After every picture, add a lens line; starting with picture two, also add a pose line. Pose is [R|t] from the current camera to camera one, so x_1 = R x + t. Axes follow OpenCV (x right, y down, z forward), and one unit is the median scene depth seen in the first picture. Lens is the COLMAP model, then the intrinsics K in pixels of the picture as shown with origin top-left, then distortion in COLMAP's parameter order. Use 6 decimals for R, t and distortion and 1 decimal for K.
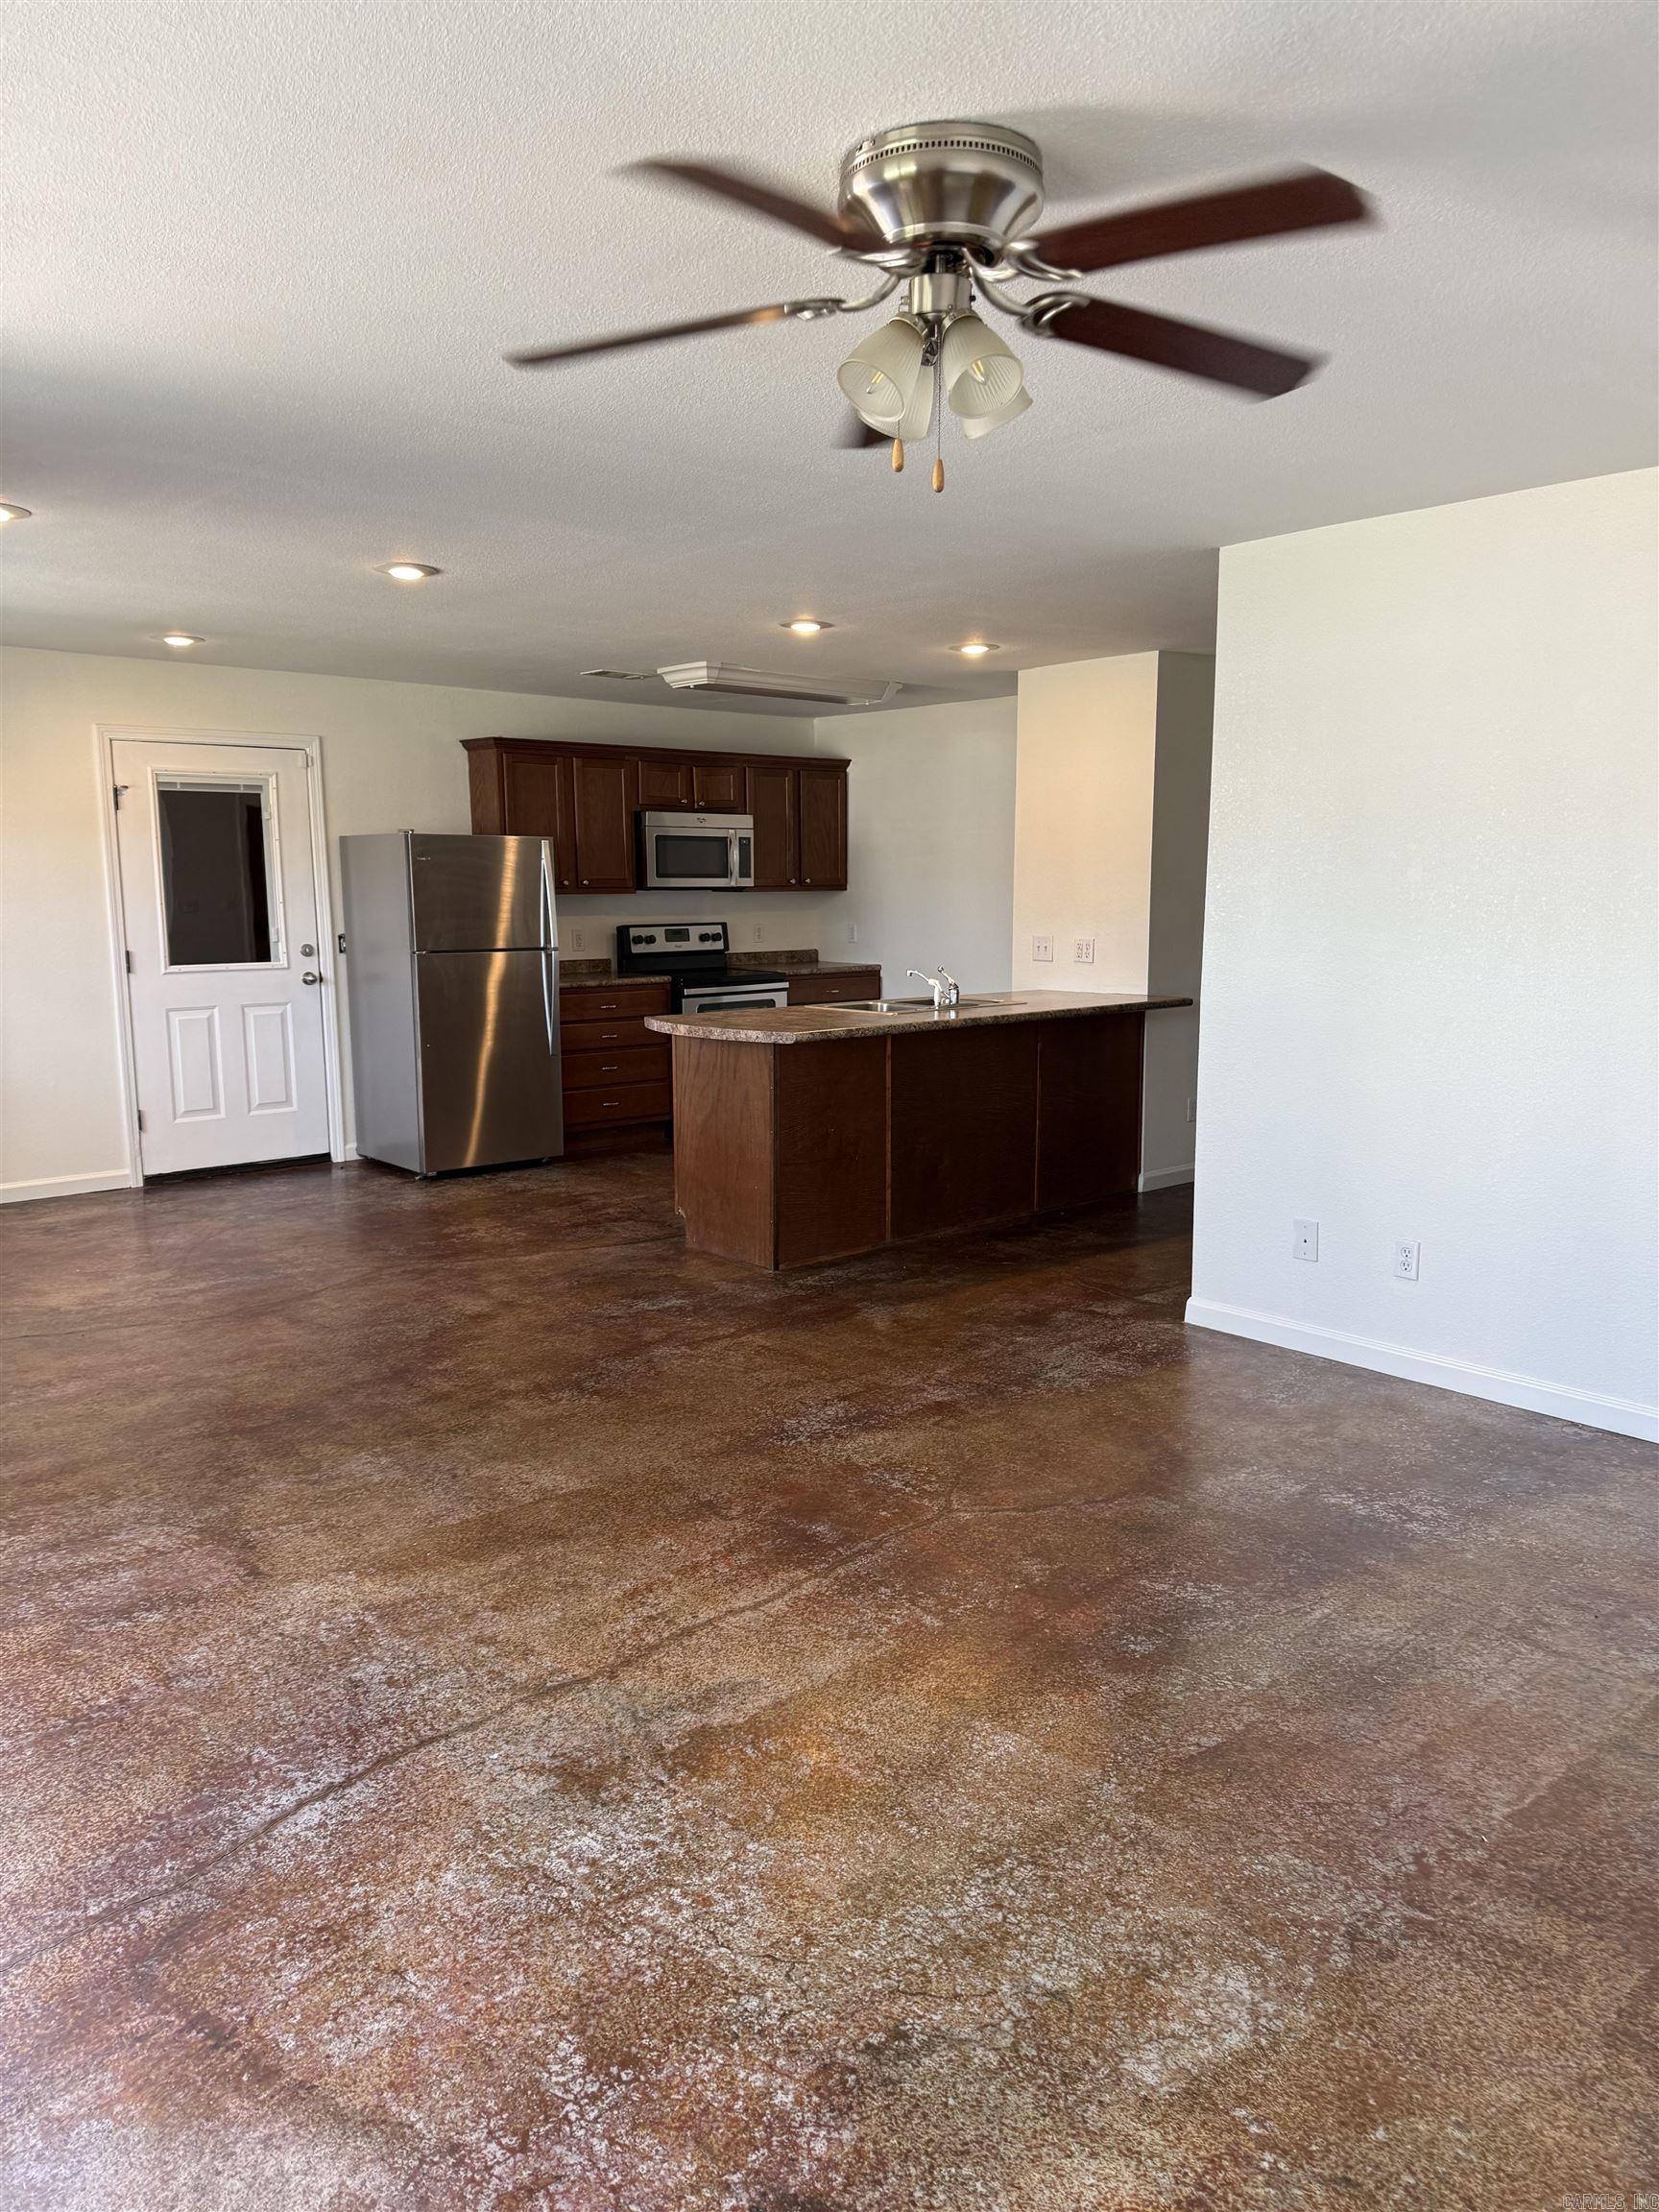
lens RADIAL K [[1535.9, 0, 829.5], [0, 1535.9, 1106.0], [0, 0, 1]] dist [0.035402, -0.065849]
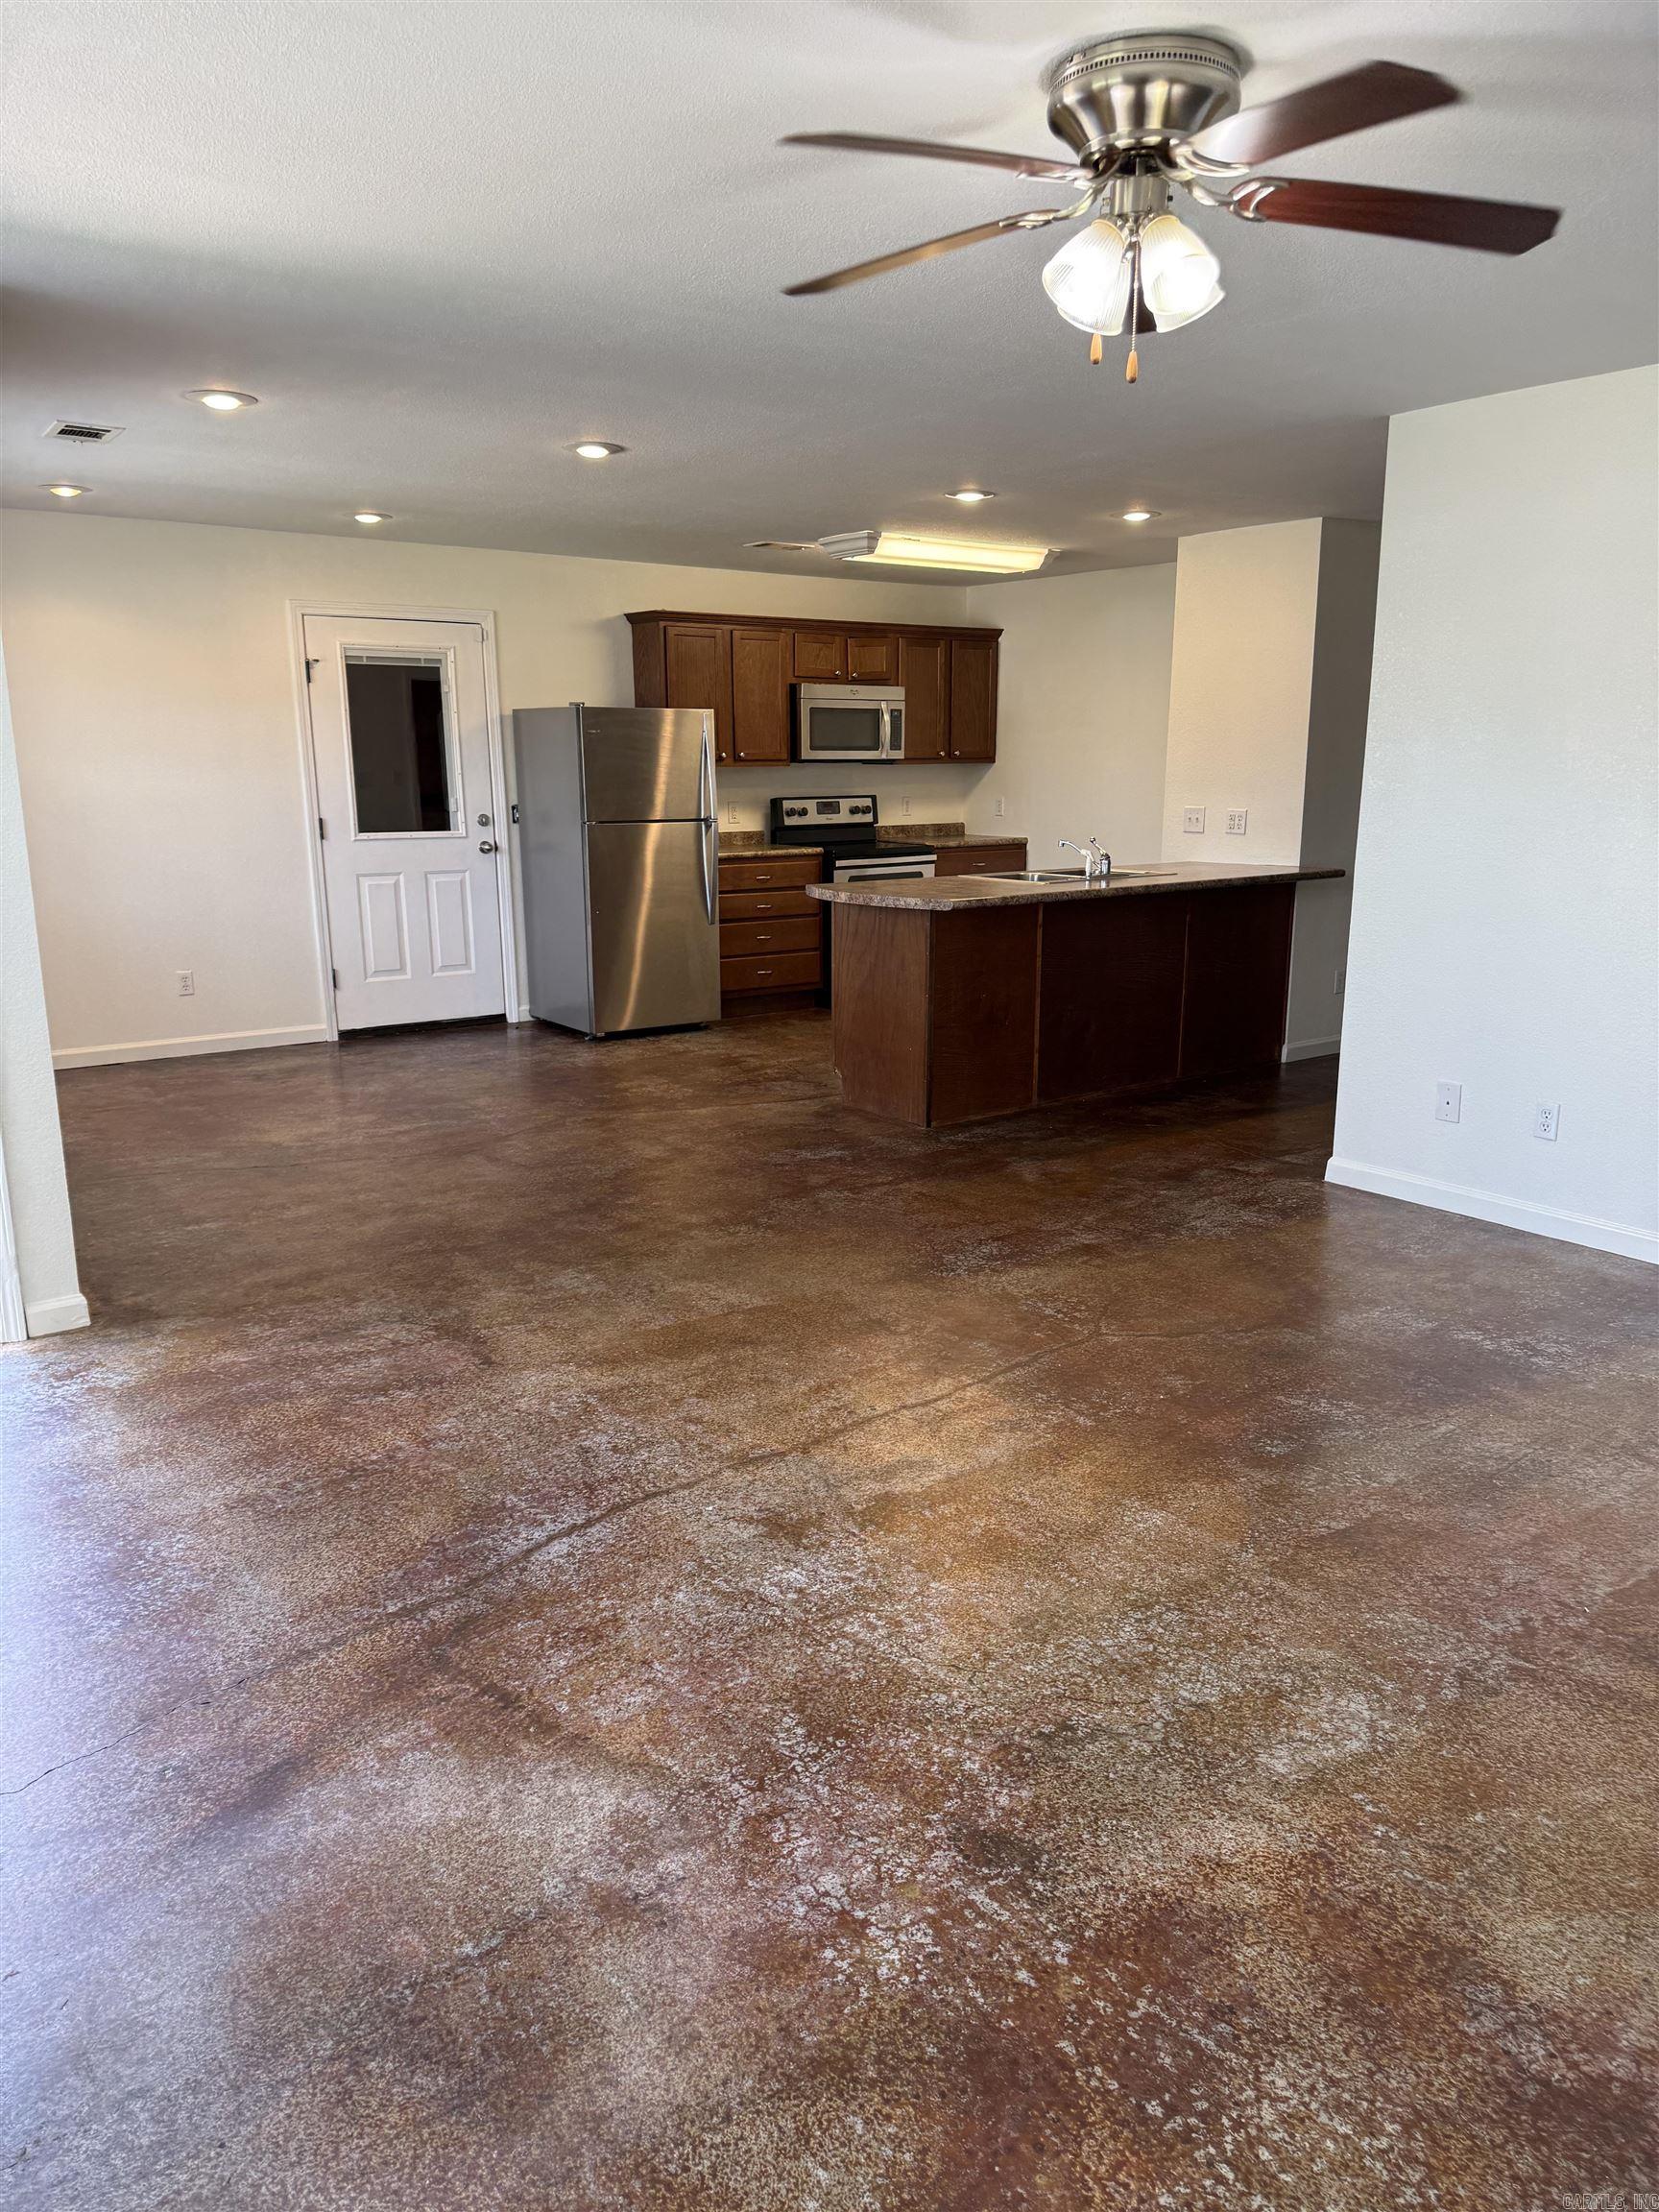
lens RADIAL K [[1531.7, 0, 837.6], [0, 1531.7, 1110.6], [0, 0, 1]] dist [0.070786, -0.142259]
pose [[0.996793, 0.018878, -0.077770, -0.028171], [-0.012555, 0.996635, 0.080995, 0.020225], [0.079038, -0.079759, 0.993676, -0.096089]]
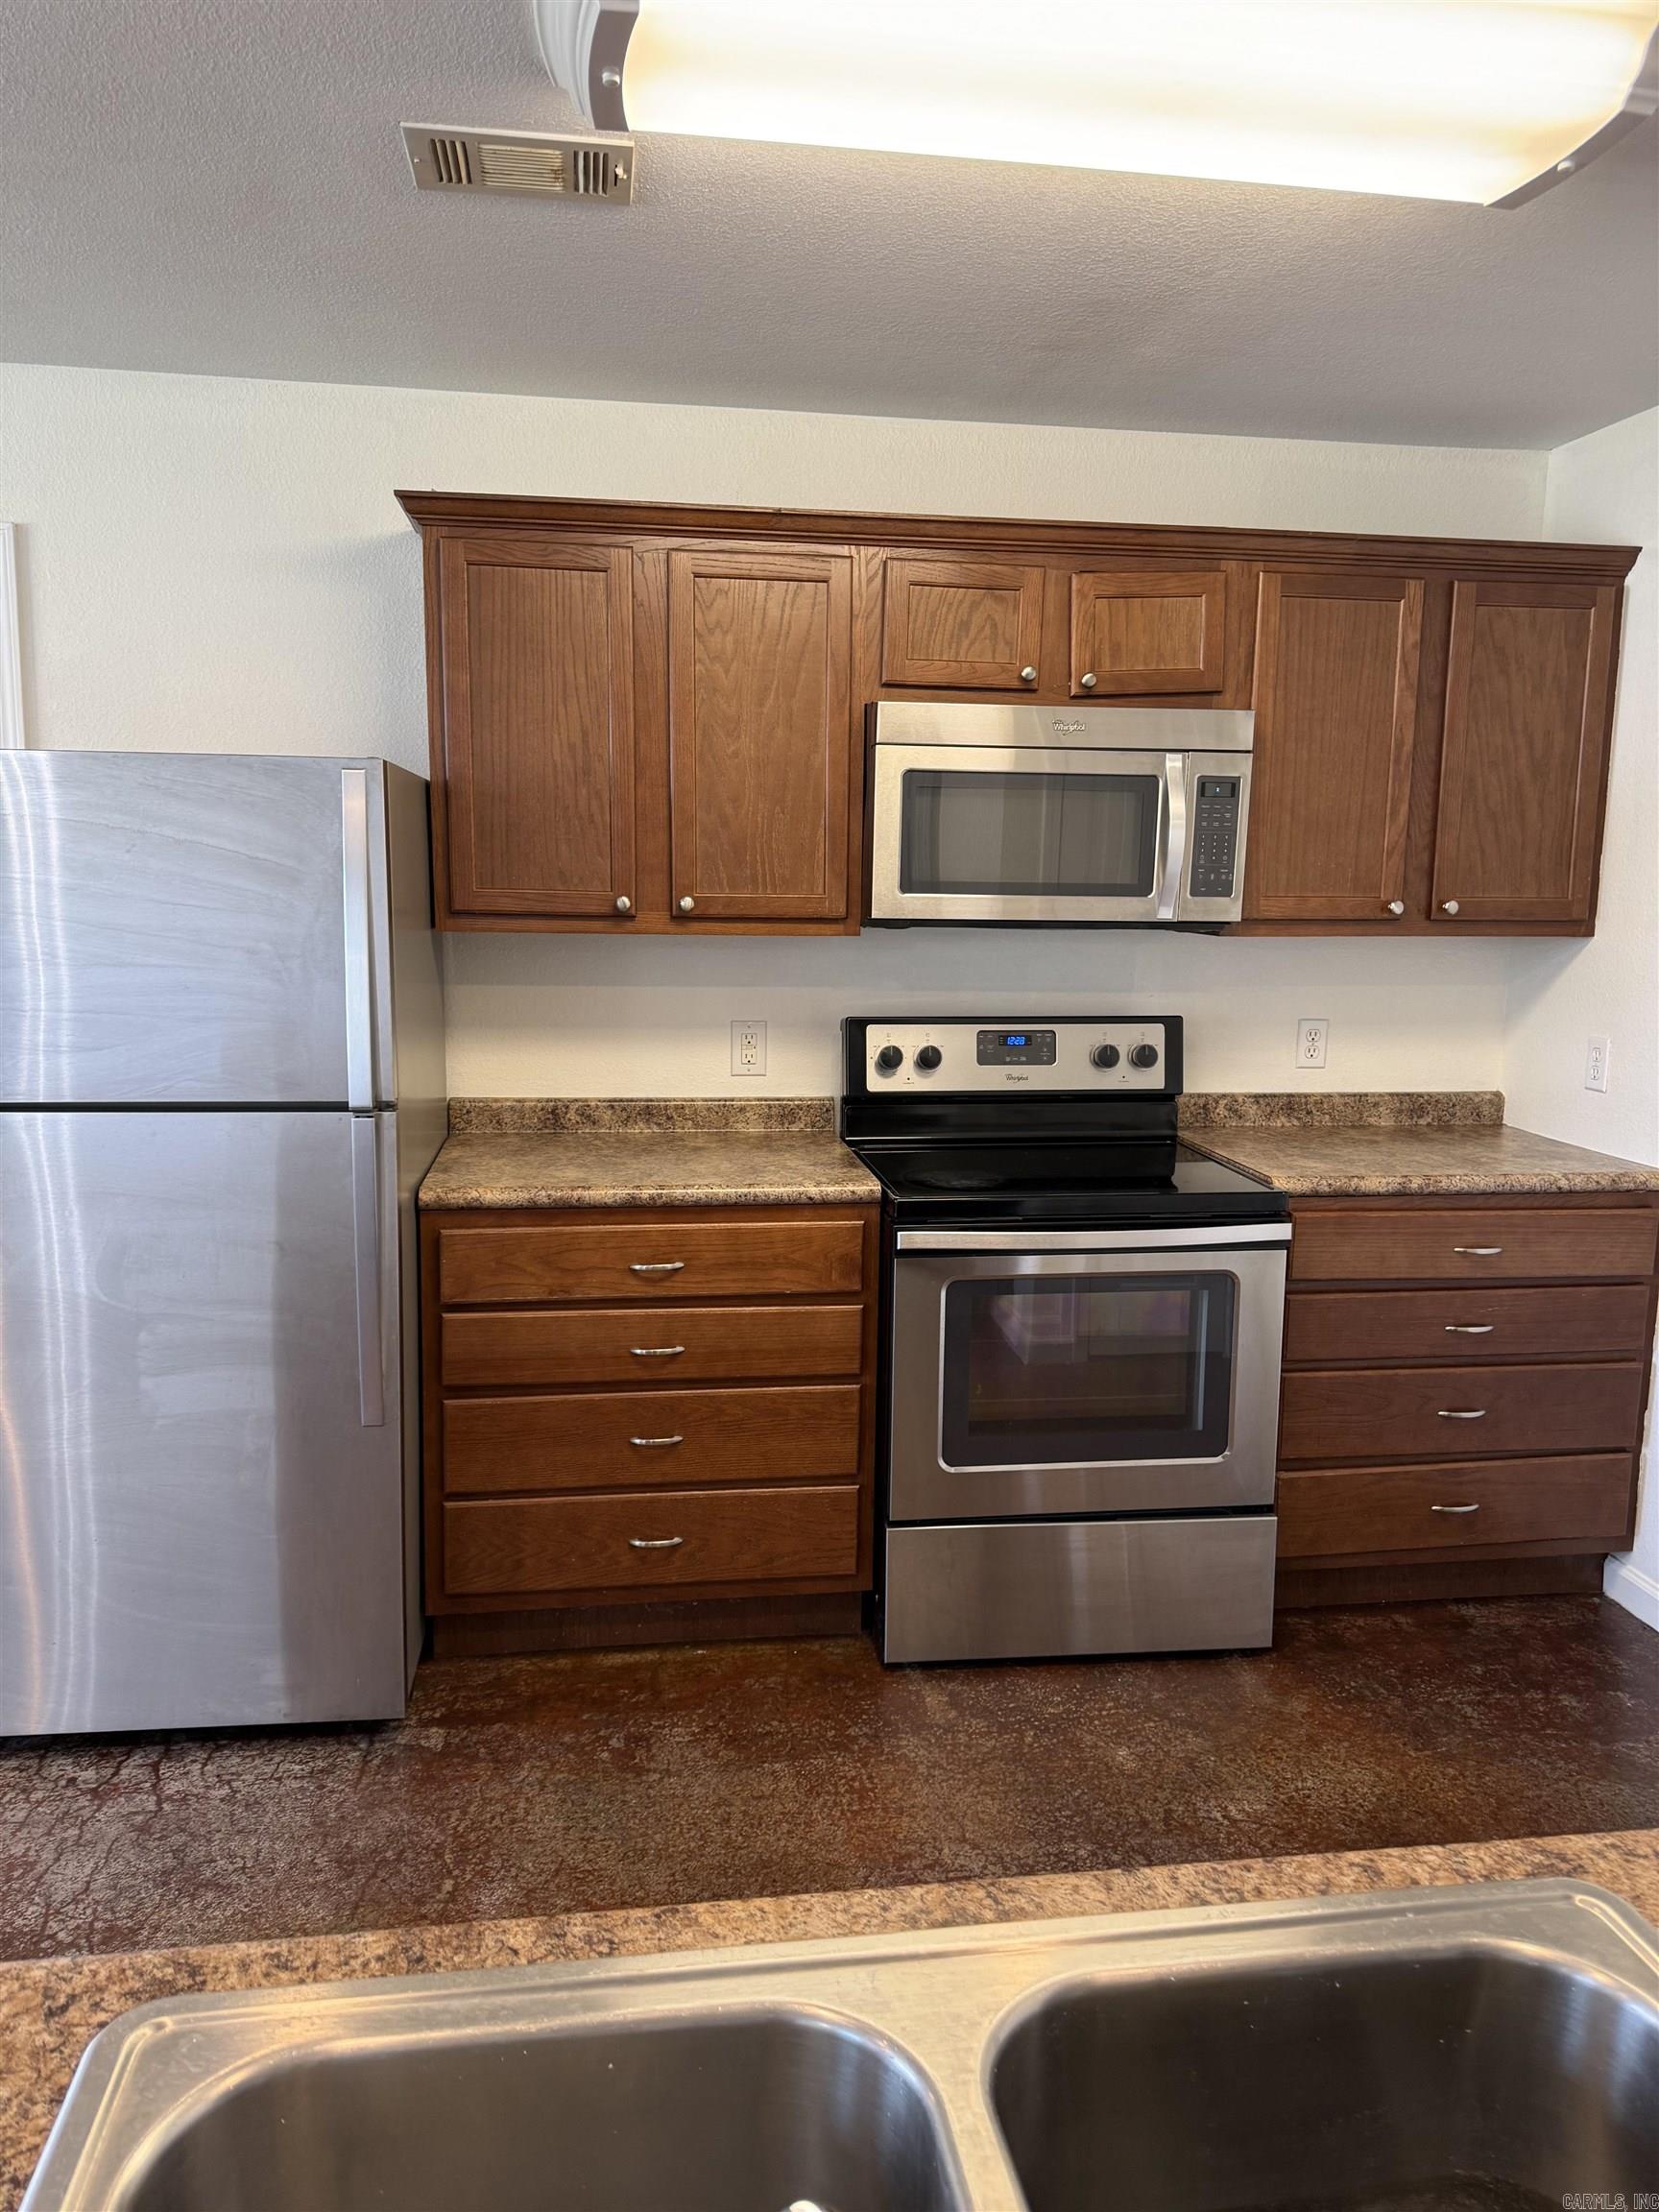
lens RADIAL K [[1533.8, 0, 772.7], [0, 1533.8, 1071.5], [0, 0, 1]] dist [0.047347, -0.065883]
pose [[0.821926, 0.078444, -0.564167, 0.177027], [-0.096458, 0.995335, -0.002133, -0.287591], [0.561367, 0.056172, 0.825658, 1.923138]]
